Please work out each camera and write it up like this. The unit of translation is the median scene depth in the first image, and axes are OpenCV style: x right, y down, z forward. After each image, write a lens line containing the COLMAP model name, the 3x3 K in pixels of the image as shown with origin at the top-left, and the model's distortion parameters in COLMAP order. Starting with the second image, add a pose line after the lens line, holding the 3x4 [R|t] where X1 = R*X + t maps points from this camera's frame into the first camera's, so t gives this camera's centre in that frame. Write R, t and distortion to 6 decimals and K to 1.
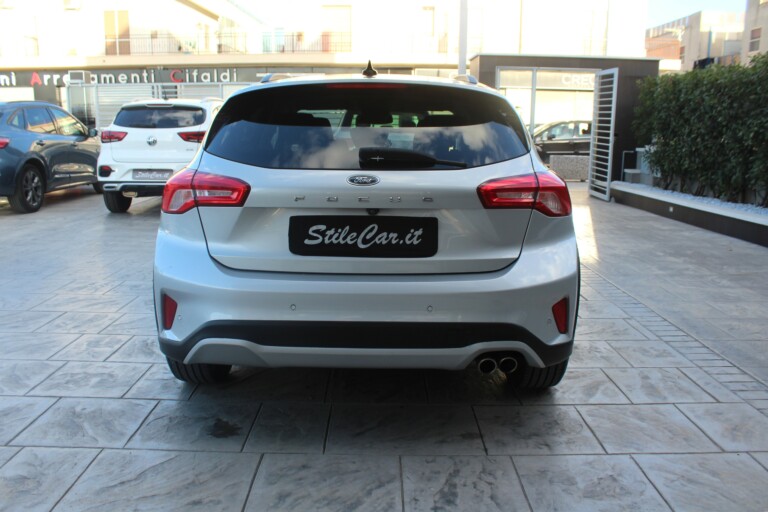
lens RADIAL K [[649.7, 0, 384.0], [0, 649.7, 256.0], [0, 0, 1]] dist [-0.185740, 0.171118]
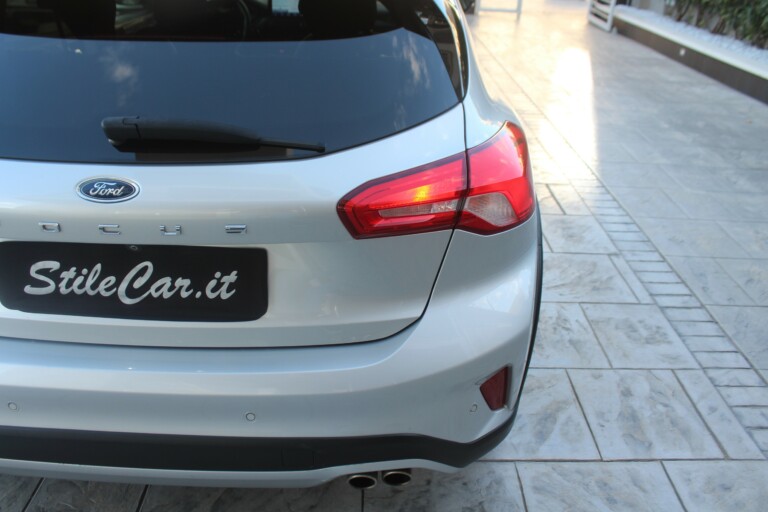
lens RADIAL K [[656.9, 0, 384.0], [0, 656.9, 256.0], [0, 0, 1]] dist [-0.167110, 0.150713]
pose [[0.999446, 0.020223, 0.026448, 0.120569], [-0.027069, 0.956089, 0.291824, -0.155218], [-0.019385, -0.292379, 0.956106, 0.362134]]
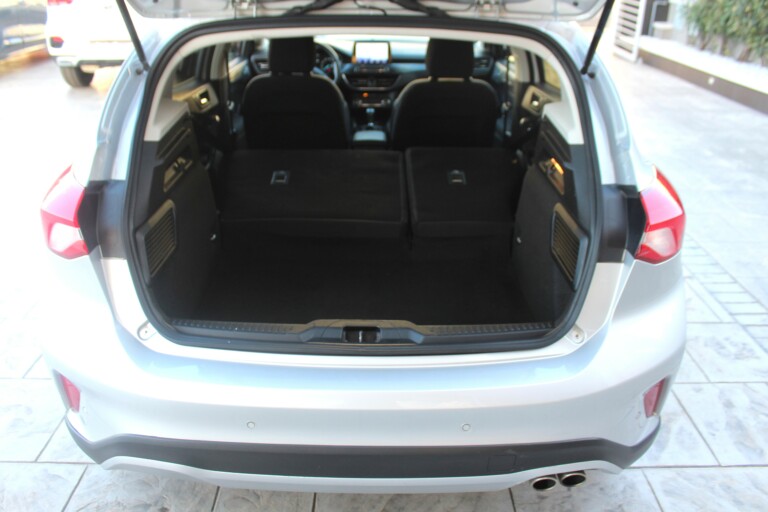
lens RADIAL K [[649.7, 0, 384.0], [0, 649.7, 256.0], [0, 0, 1]] dist [-0.185740, 0.171118]
pose [[1.000000, -0.000708, 0.000454, -0.004776], [0.000572, 0.968320, 0.249712, -0.170455], [-0.000617, -0.249712, 0.968320, 0.311709]]
